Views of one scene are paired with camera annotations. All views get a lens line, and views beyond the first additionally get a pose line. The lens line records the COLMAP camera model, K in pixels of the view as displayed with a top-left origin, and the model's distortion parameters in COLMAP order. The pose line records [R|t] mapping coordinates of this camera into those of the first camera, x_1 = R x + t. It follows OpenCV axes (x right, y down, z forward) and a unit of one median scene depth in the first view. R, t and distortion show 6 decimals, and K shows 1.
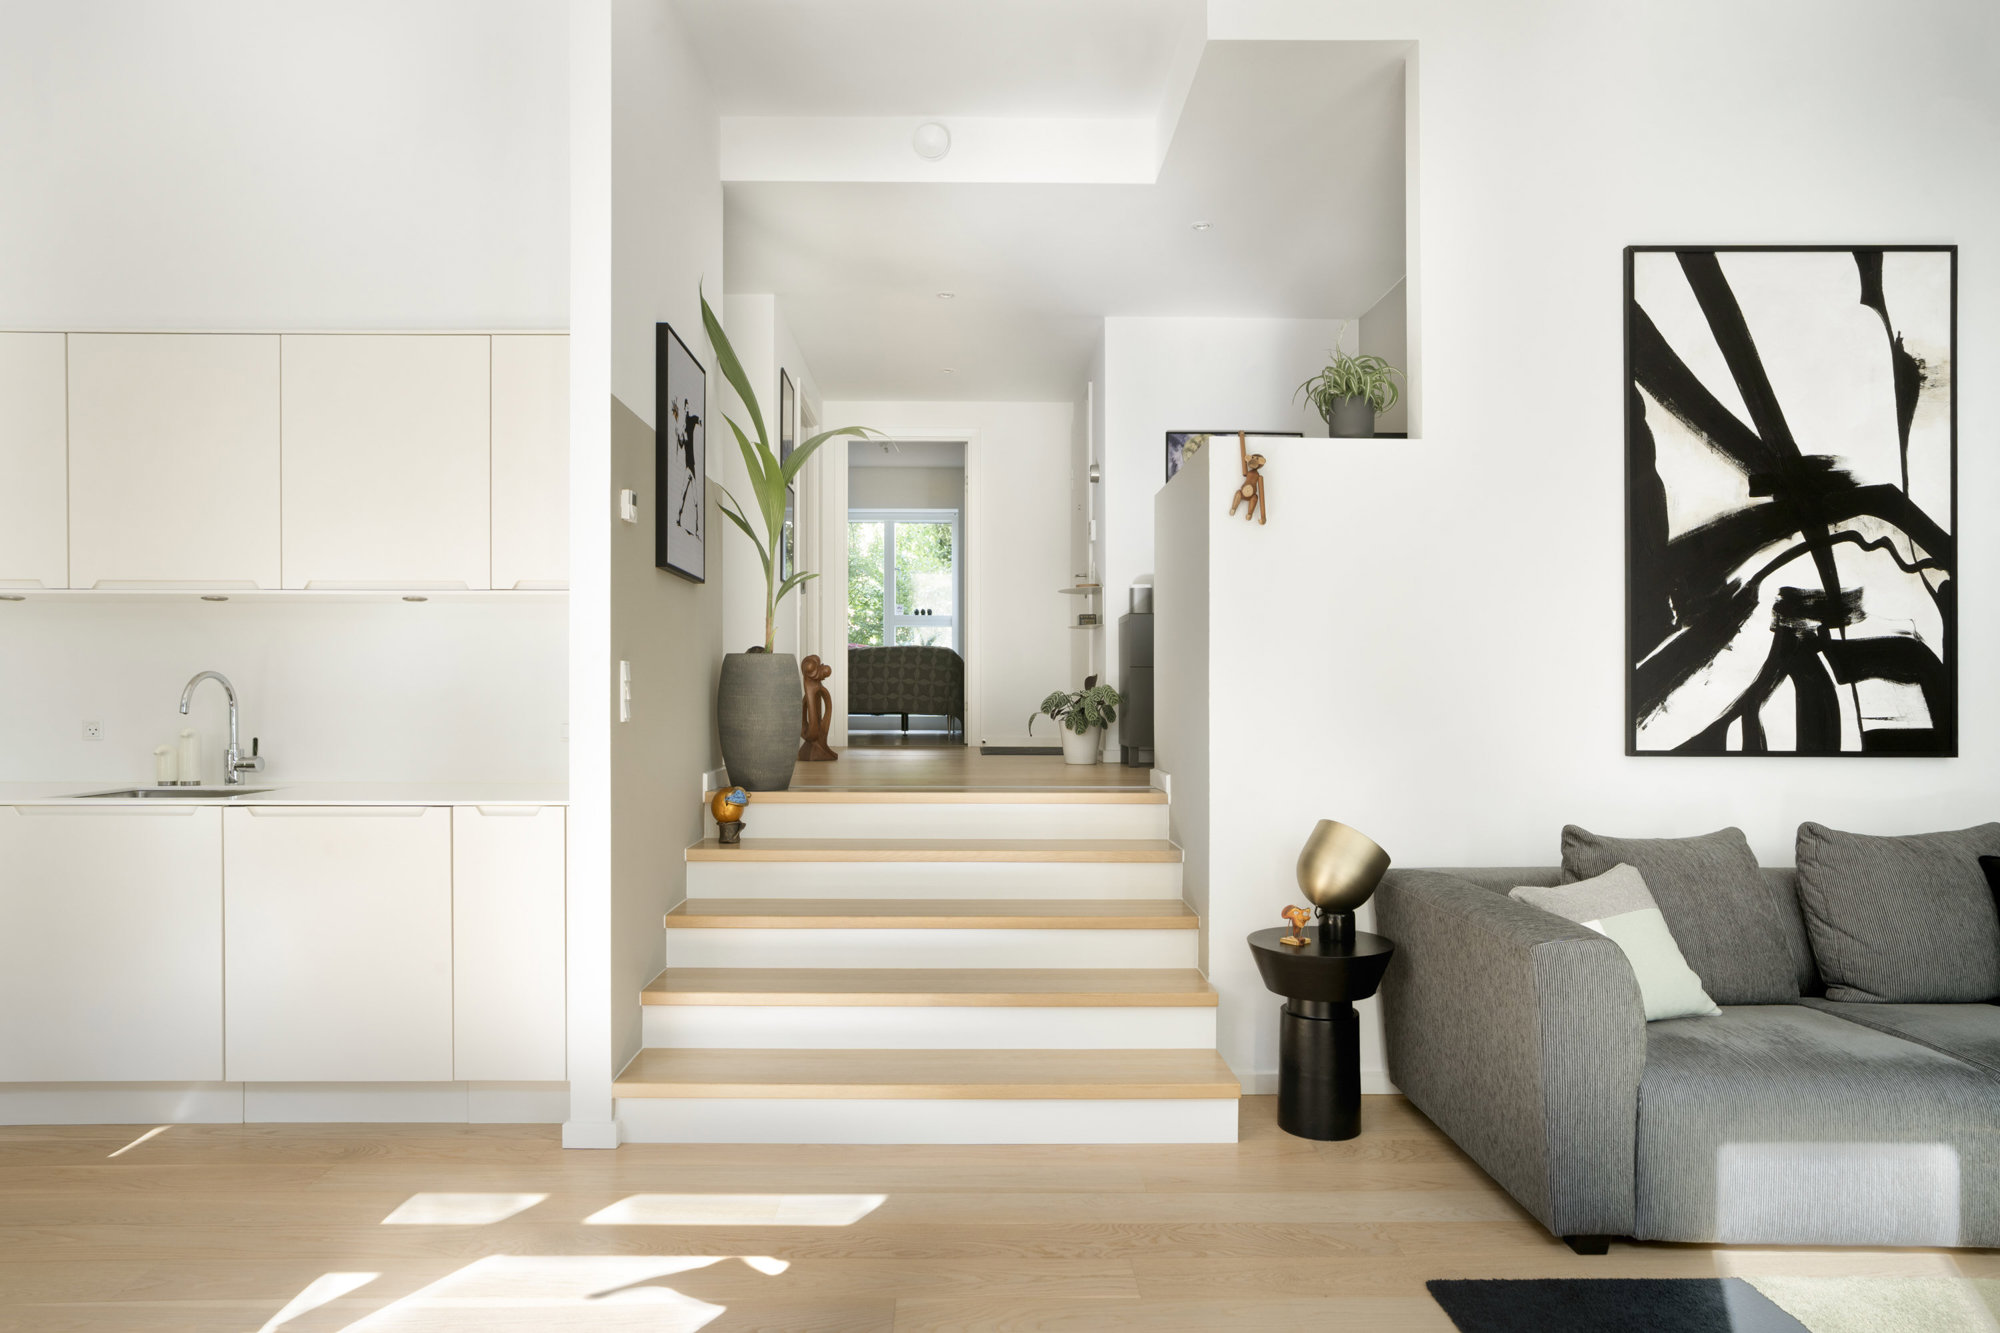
lens RADIAL K [[1147.7, 0, 1000.0], [0, 1147.7, 666.5], [0, 0, 1]] dist [-0.001150, -0.000140]
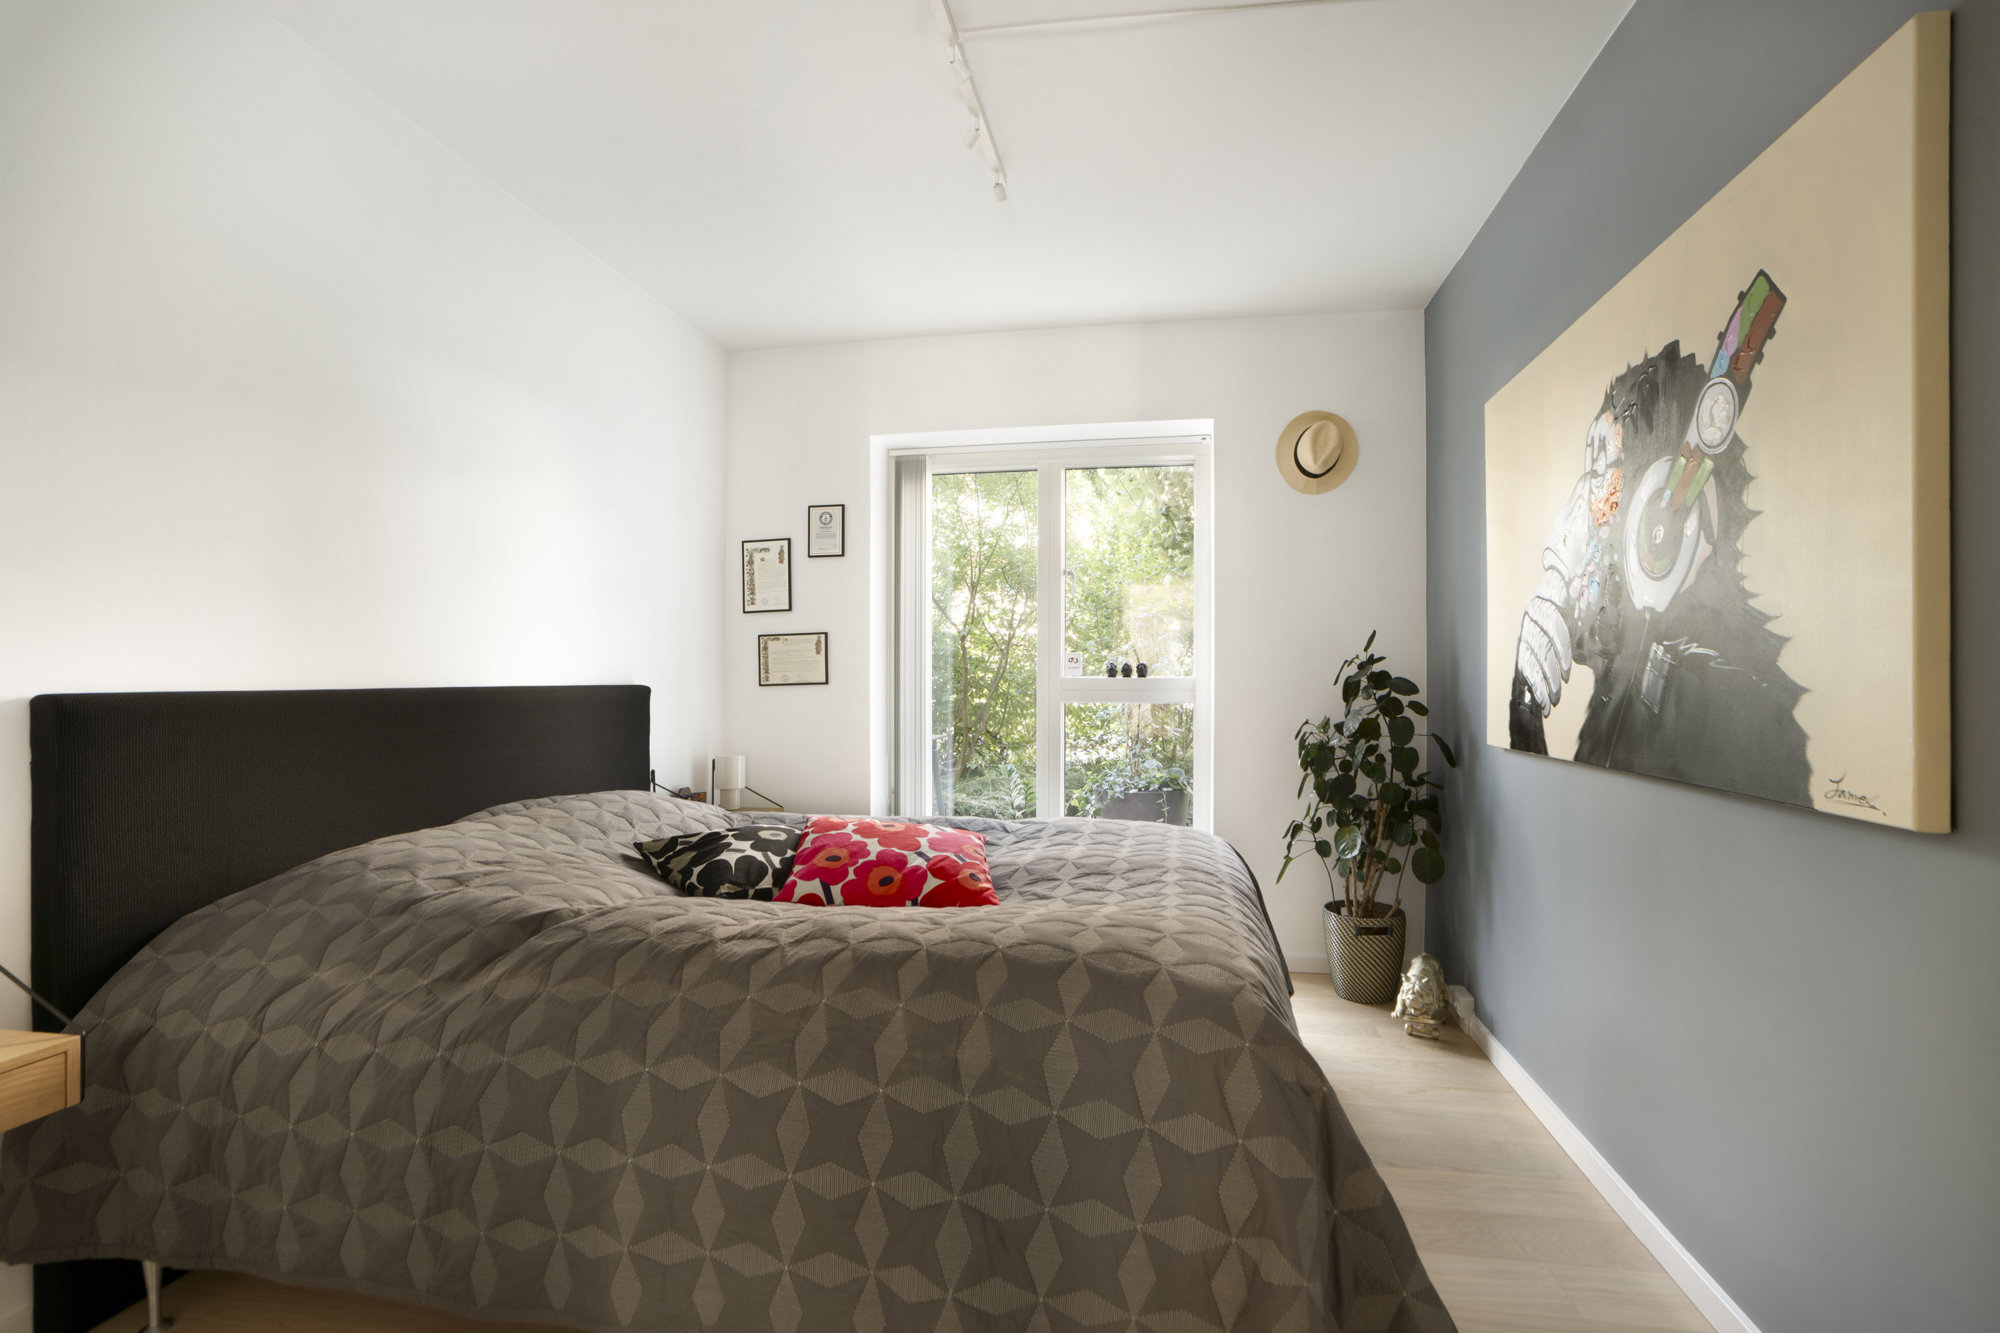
lens RADIAL K [[938.8, 0, 1000.0], [0, 938.8, 666.5], [0, 0, 1]] dist [-0.047114, 0.000027]
pose [[0.976561, 0.003650, -0.215210, -0.048103], [-0.002969, 0.999990, 0.003485, -0.063903], [0.215220, -0.002764, 0.976562, 0.824958]]
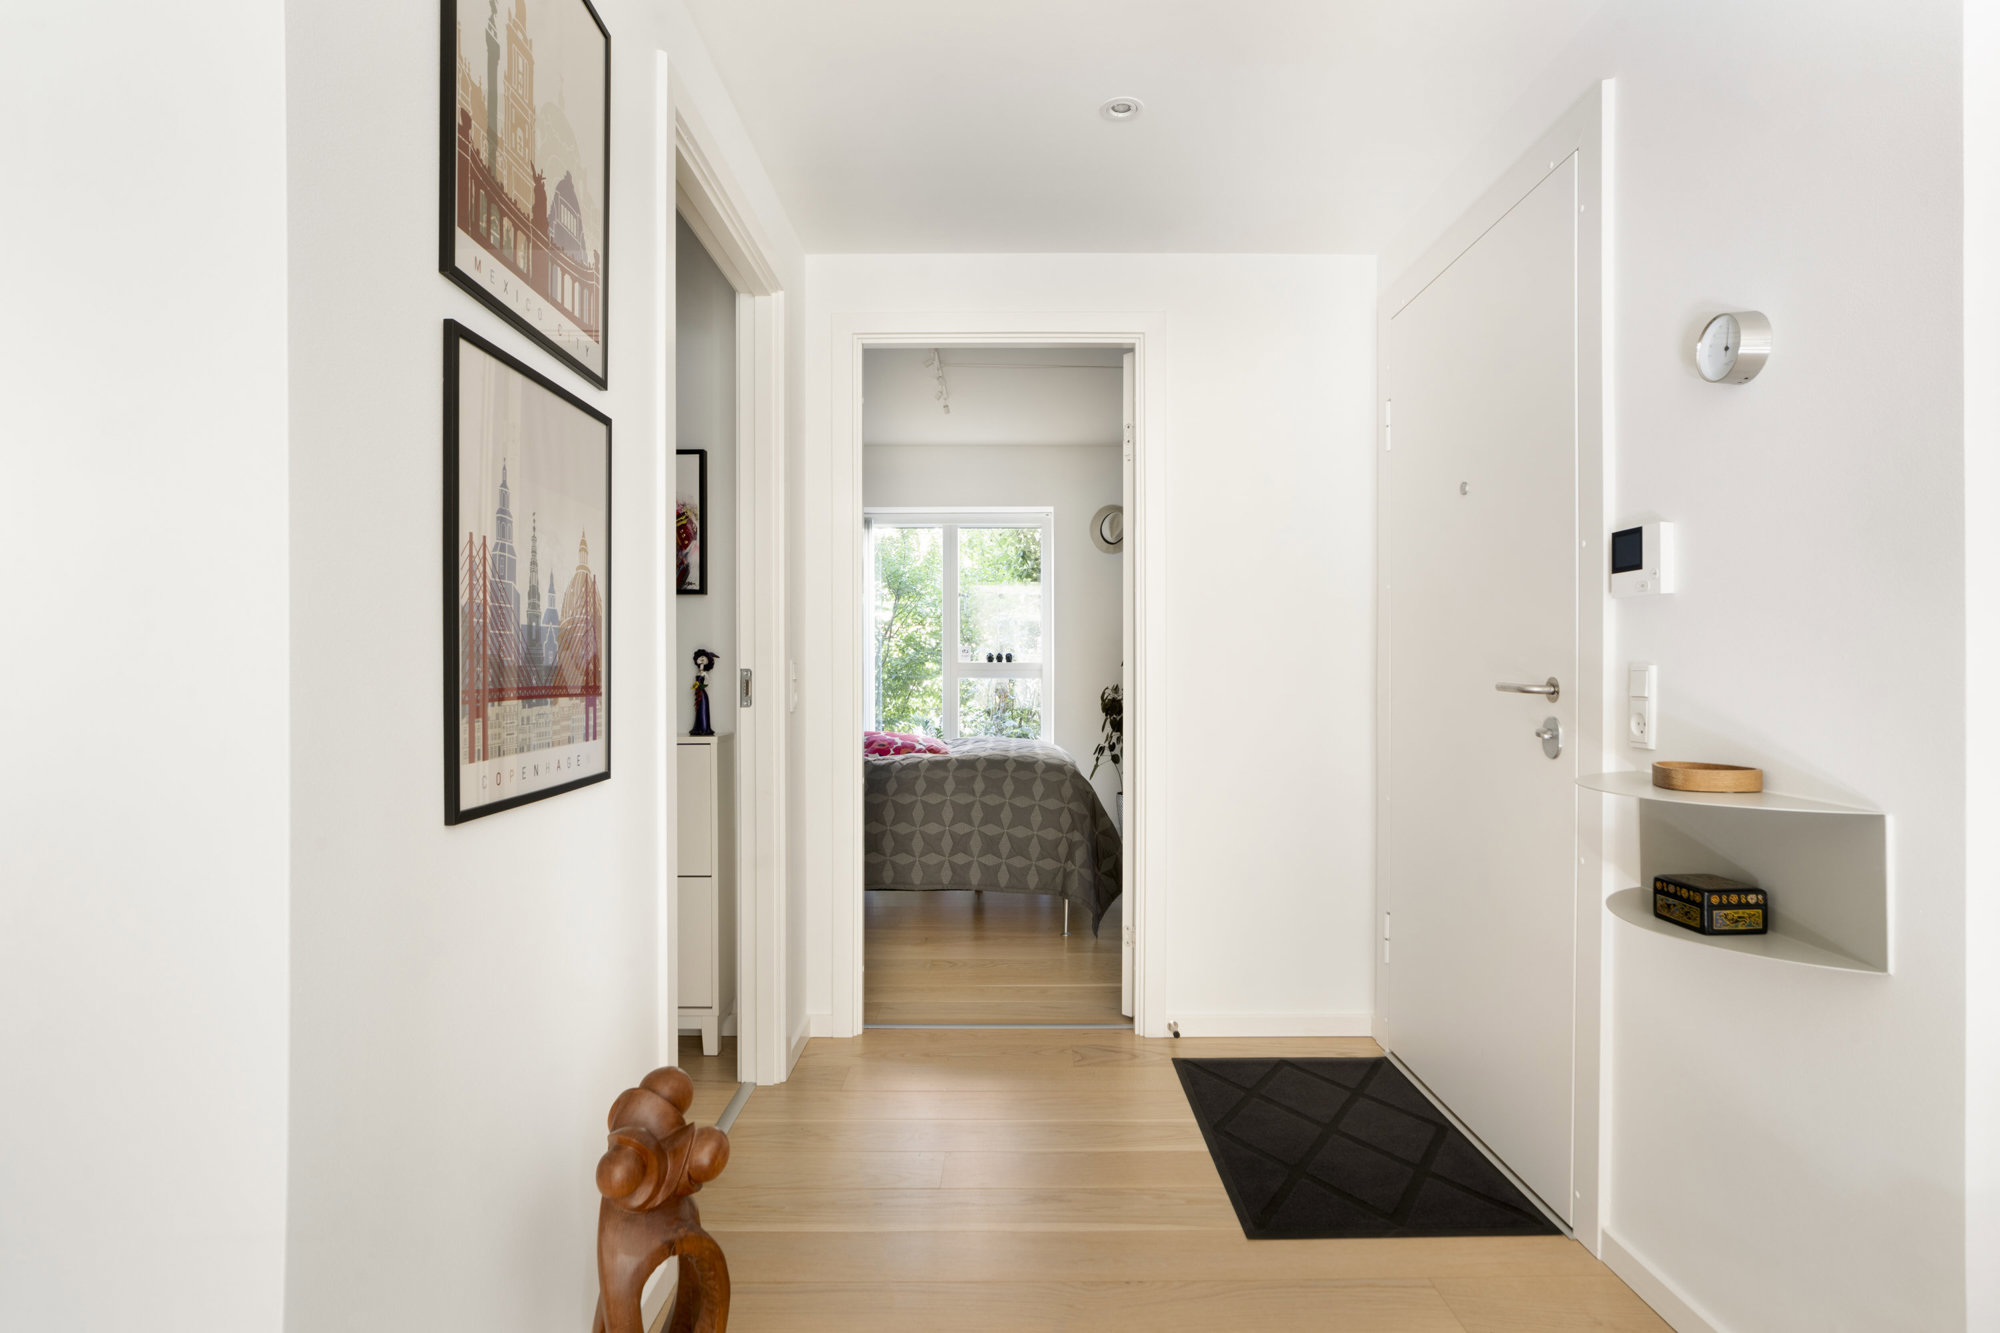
lens RADIAL K [[987.9, 0, 1000.0], [0, 987.9, 666.5], [0, 0, 1]] dist [-0.000081, -0.000005]
pose [[0.999122, 0.001492, -0.041872, -0.053806], [-0.000878, 0.999892, 0.014674, -0.065123], [0.041890, -0.014625, 0.999015, 0.523950]]
